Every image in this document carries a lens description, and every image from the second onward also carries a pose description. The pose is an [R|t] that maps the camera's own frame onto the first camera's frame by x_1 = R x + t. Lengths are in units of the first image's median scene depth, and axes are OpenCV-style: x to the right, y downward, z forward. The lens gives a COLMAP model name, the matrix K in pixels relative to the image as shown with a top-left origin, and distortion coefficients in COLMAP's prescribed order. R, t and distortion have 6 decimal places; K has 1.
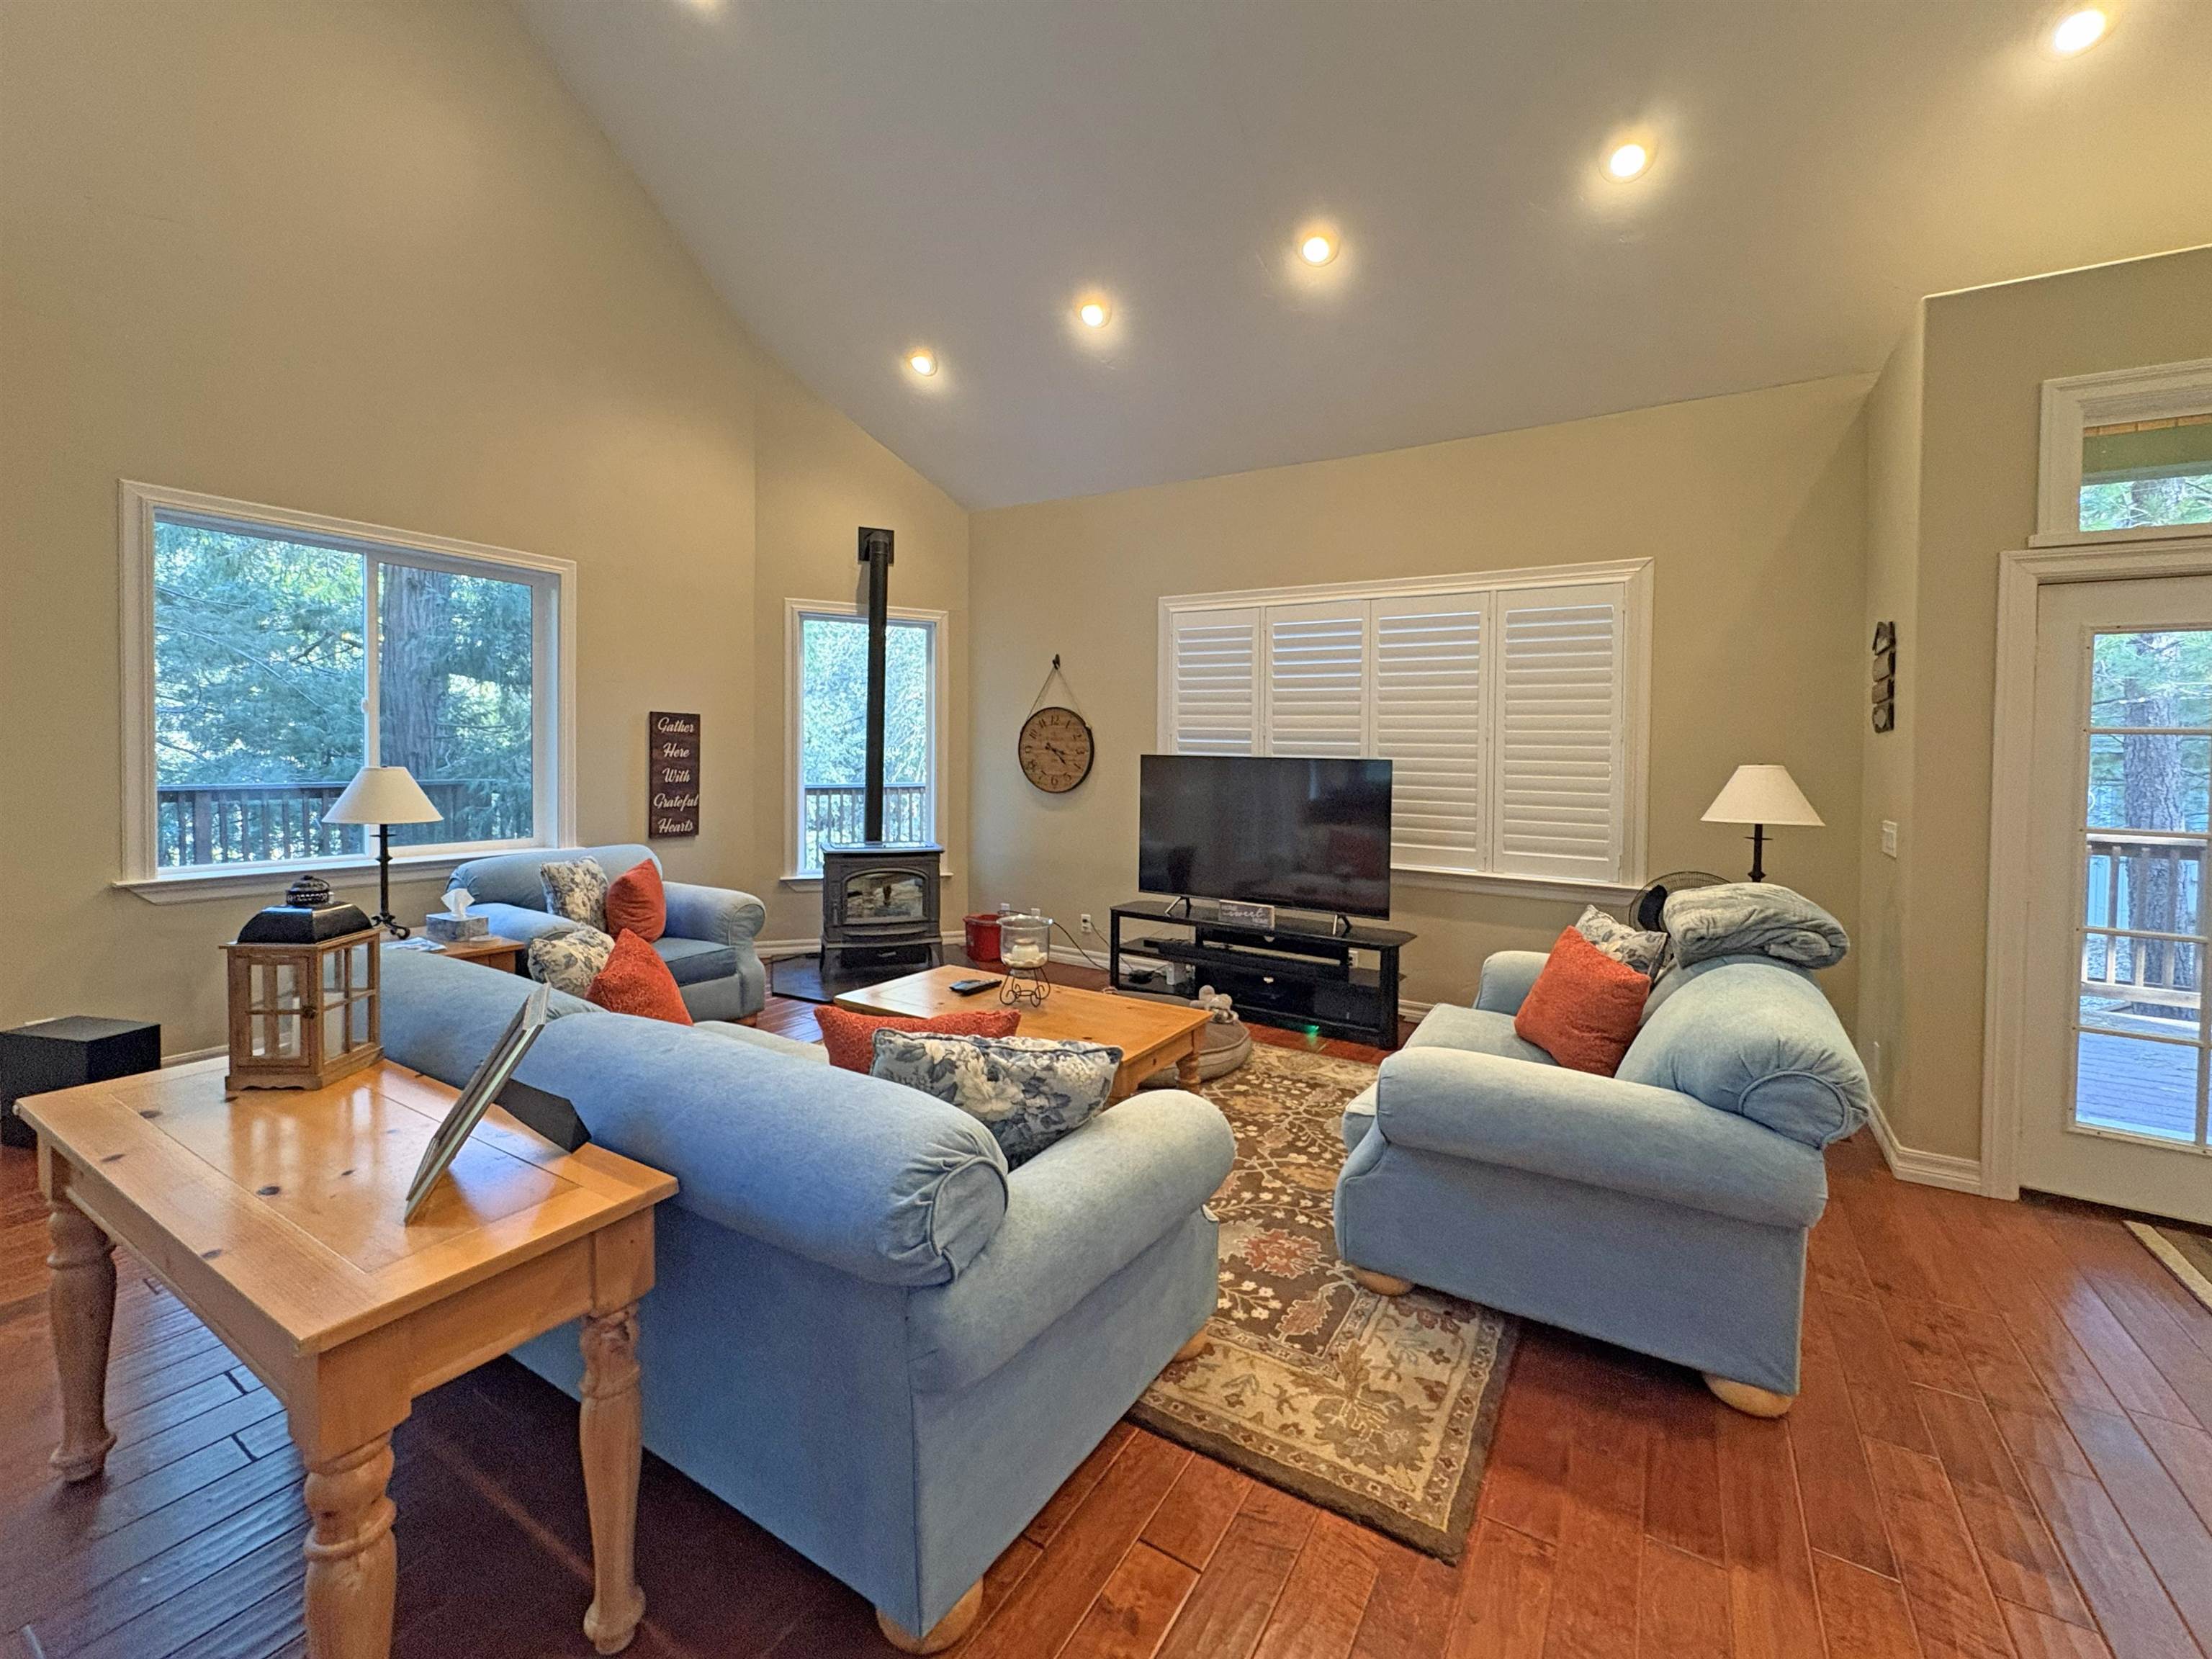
lens RADIAL K [[888.4, 0, 1154.6], [0, 888.4, 781.5], [0, 0, 1]] dist [-0.023334, -0.000016]
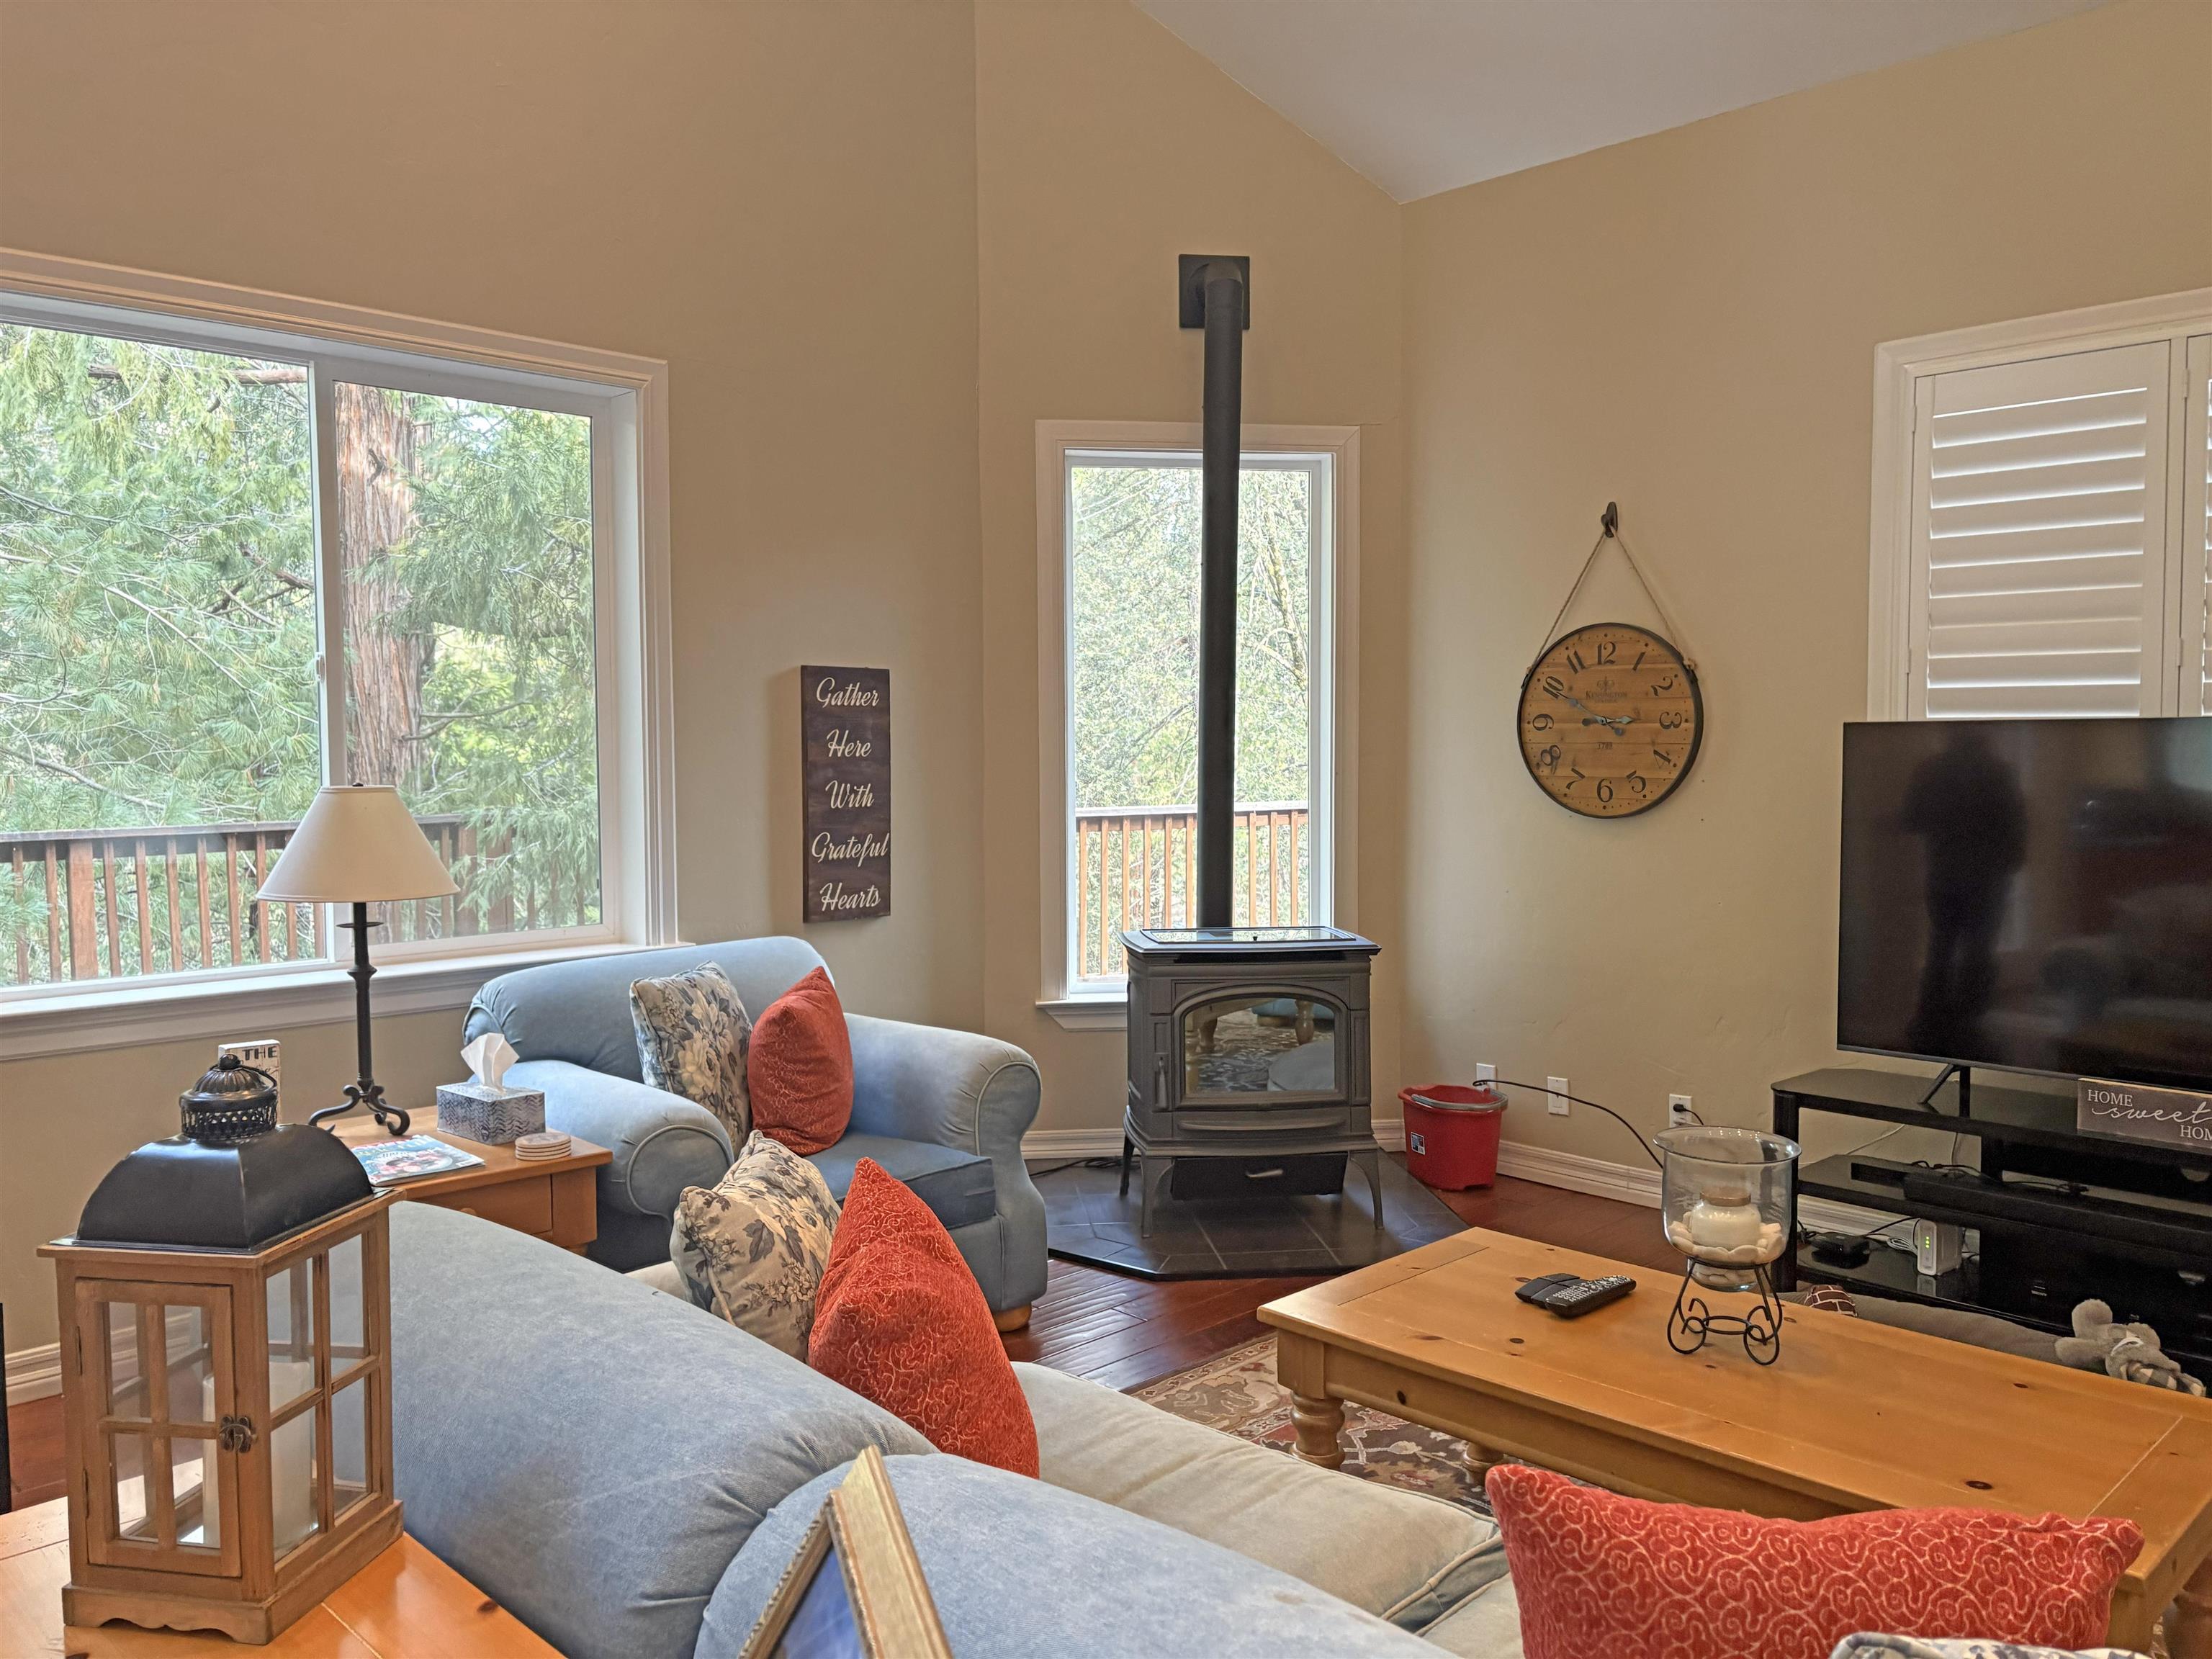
lens RADIAL K [[1817.4, 0, 1106.0], [0, 1817.4, 829.5], [0, 0, 1]] dist [0.006014, 0.001684]
pose [[0.947264, -0.015062, -0.320100, -0.082360], [0.020804, 0.999678, 0.014525, 0.000522], [0.319778, -0.020418, 0.947272, 0.085977]]
